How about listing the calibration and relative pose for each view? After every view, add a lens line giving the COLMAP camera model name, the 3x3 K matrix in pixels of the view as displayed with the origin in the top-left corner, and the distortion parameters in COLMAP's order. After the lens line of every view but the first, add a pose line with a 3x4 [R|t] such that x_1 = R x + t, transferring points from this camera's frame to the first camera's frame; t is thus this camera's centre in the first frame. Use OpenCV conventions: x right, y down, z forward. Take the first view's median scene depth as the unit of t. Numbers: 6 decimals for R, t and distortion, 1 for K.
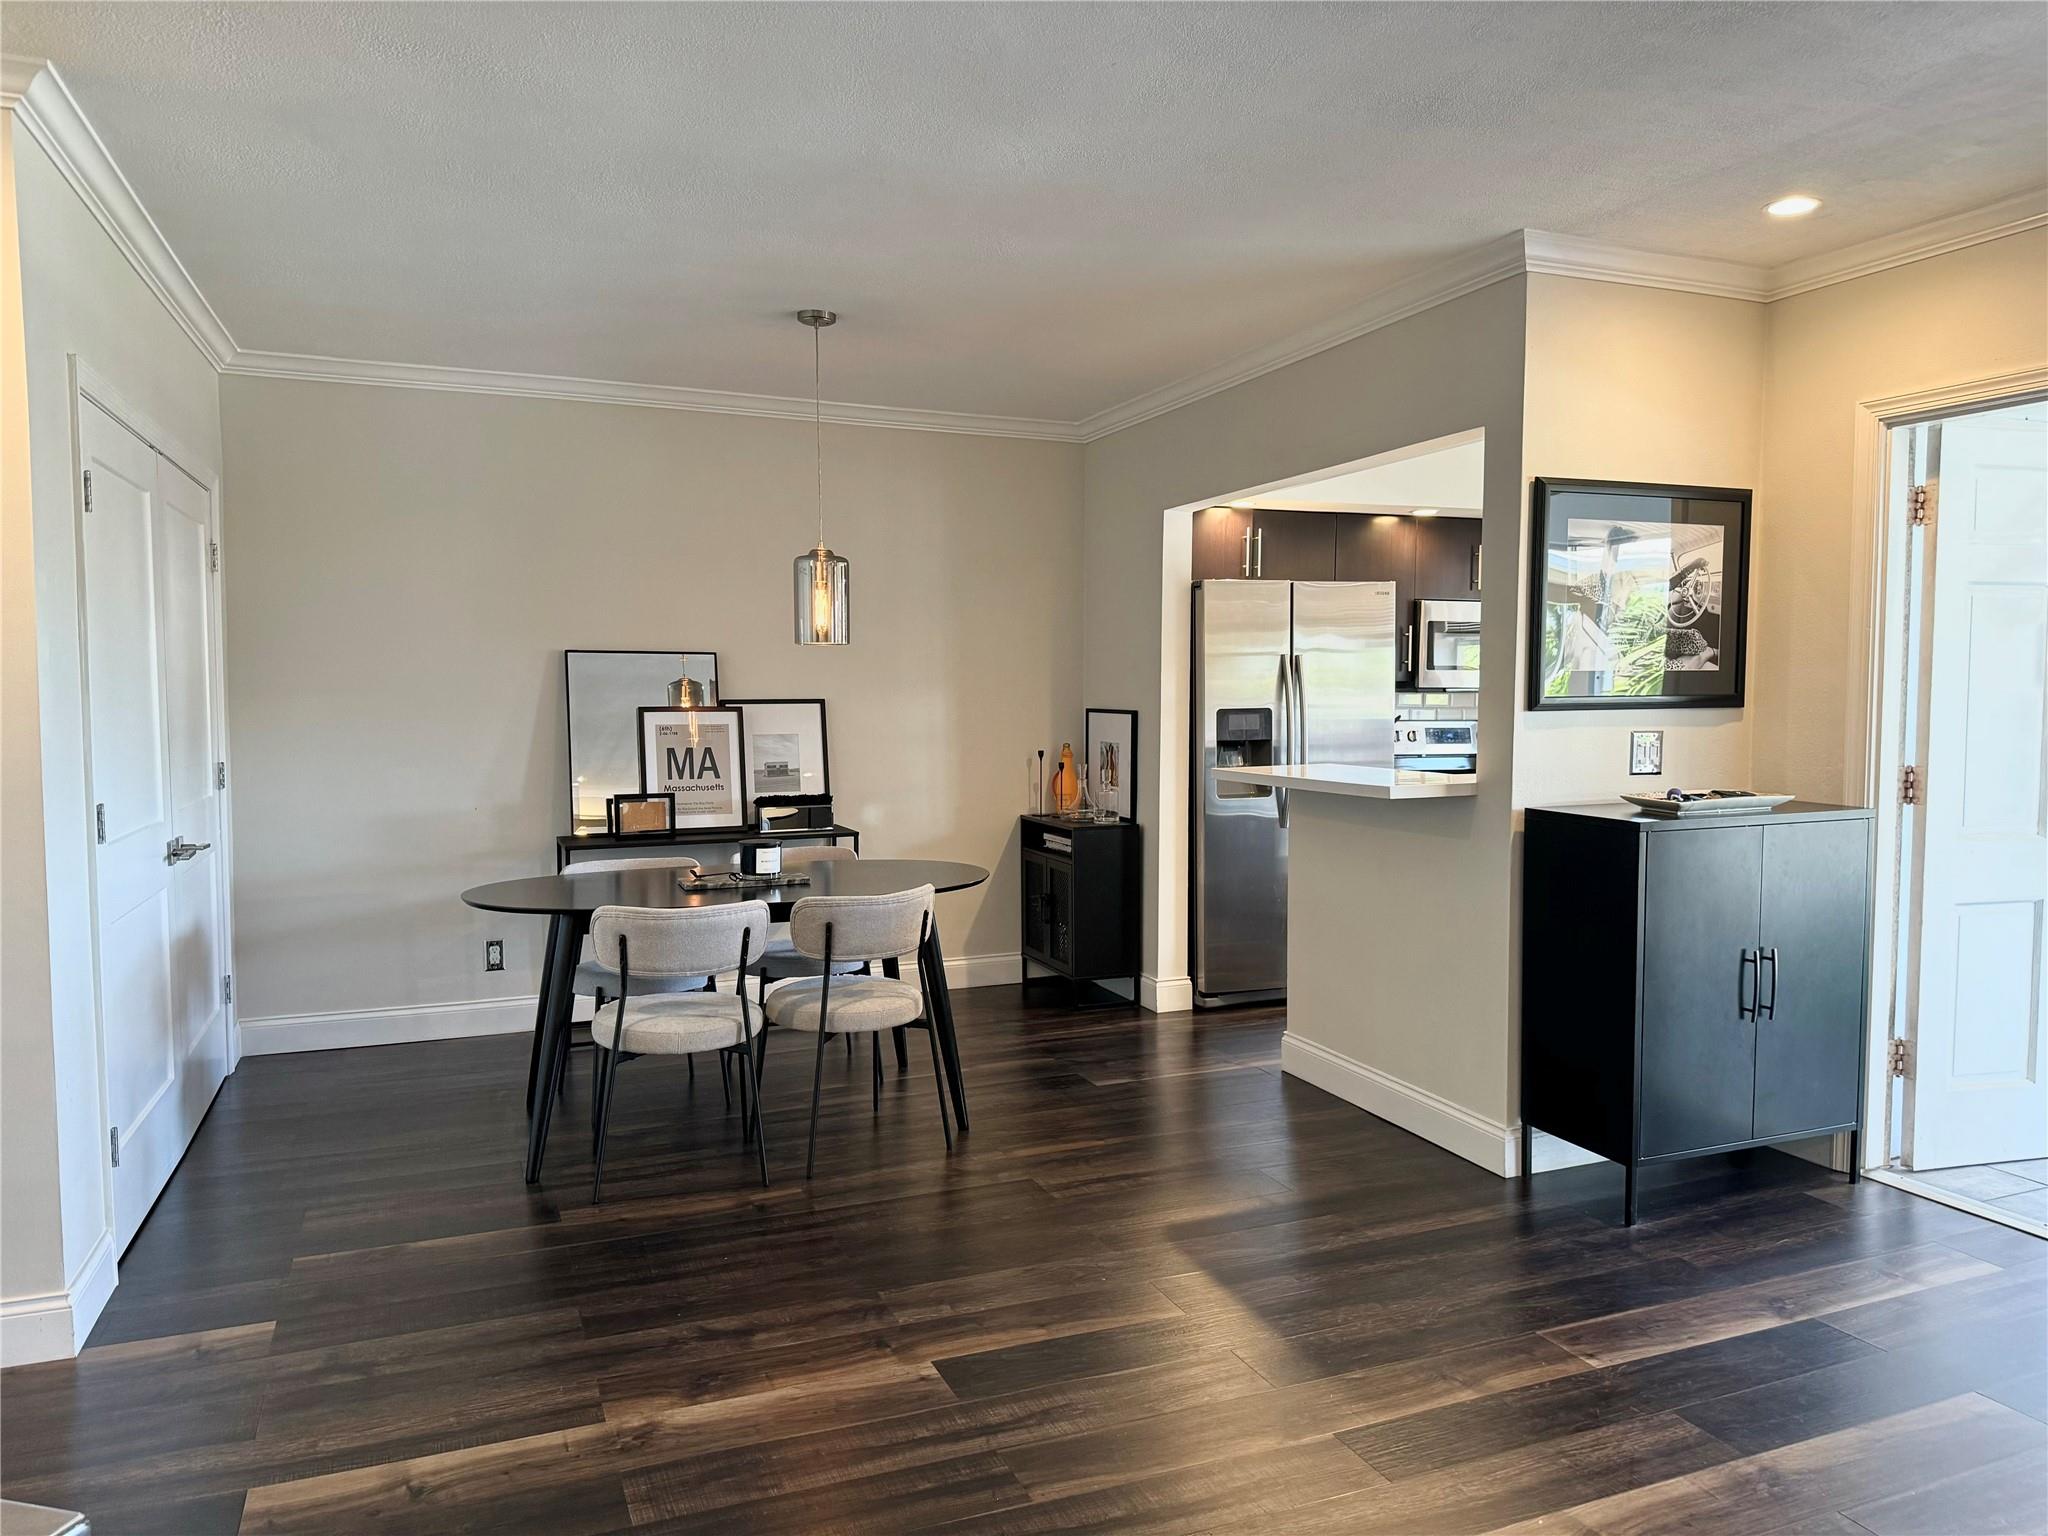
lens RADIAL K [[1444.0, 0, 1017.3], [0, 1444.0, 780.2], [0, 0, 1]] dist [0.014374, -0.005561]
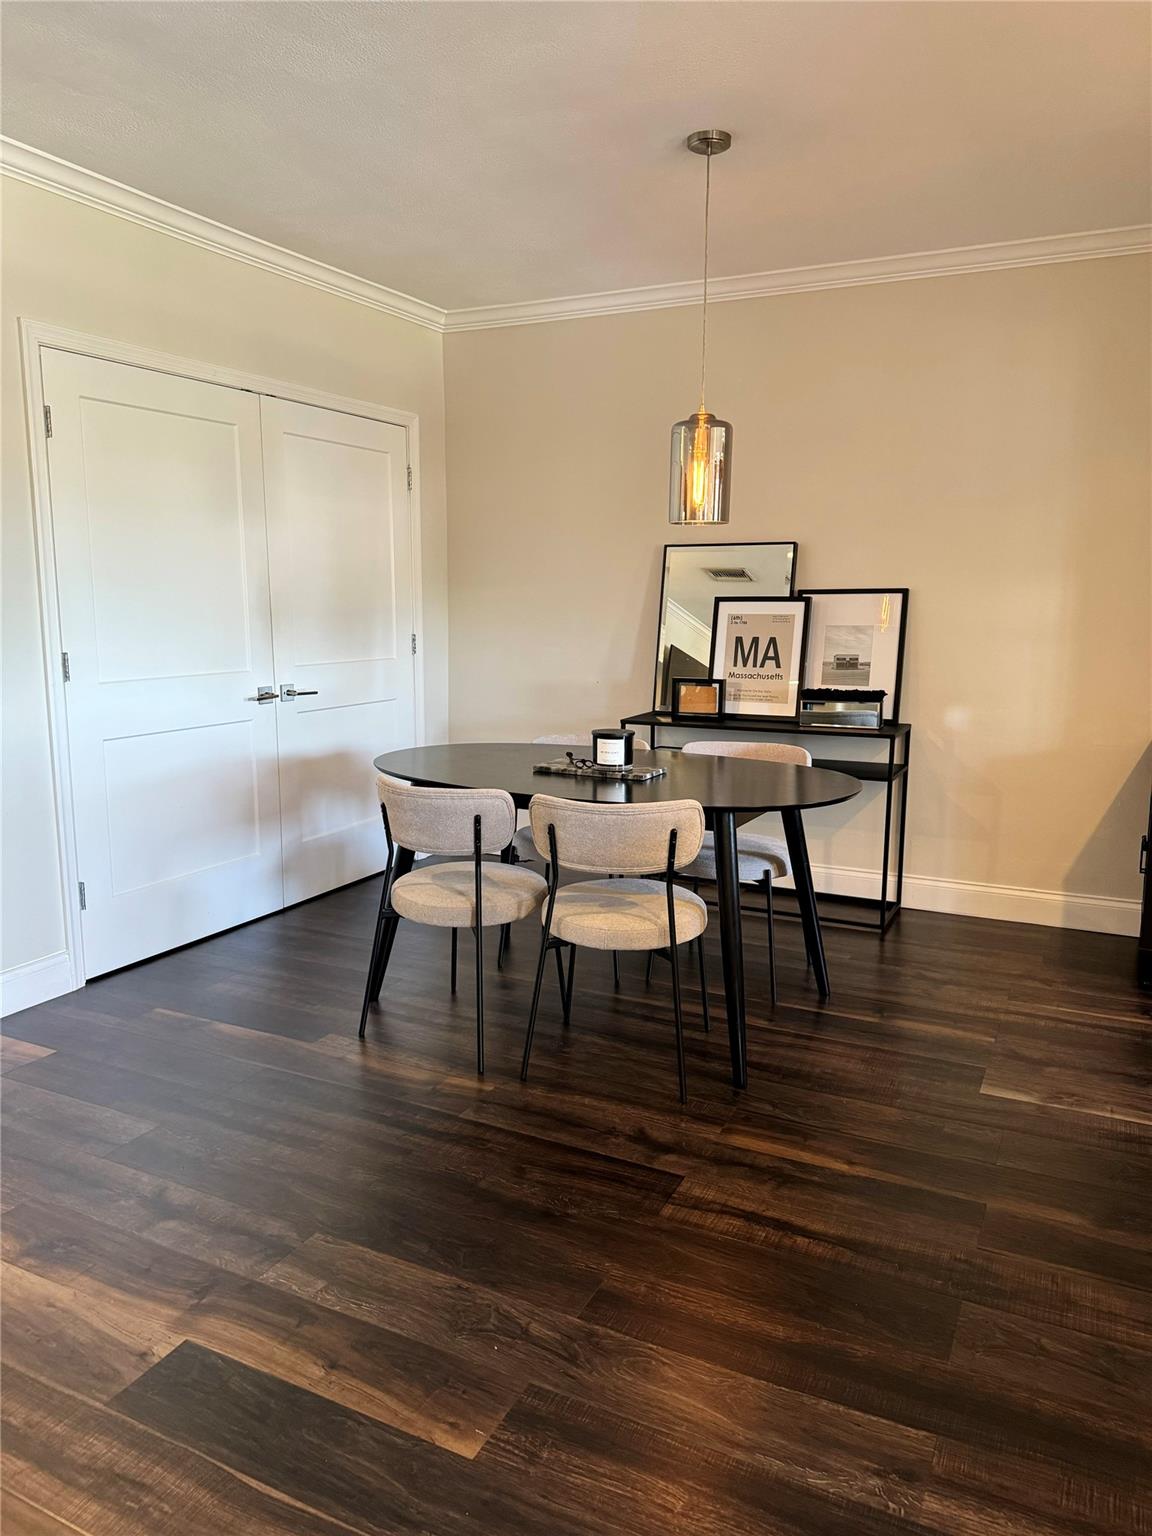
lens RADIAL K [[1083.0, 0, 574.5], [0, 1083.0, 767.2], [0, 0, 1]] dist [0.014374, -0.005561]
pose [[0.647664, 0.122664, -0.751987, 0.280551], [-0.053389, 0.991836, 0.115805, -0.012798], [0.760053, -0.034855, 0.648926, 0.400242]]
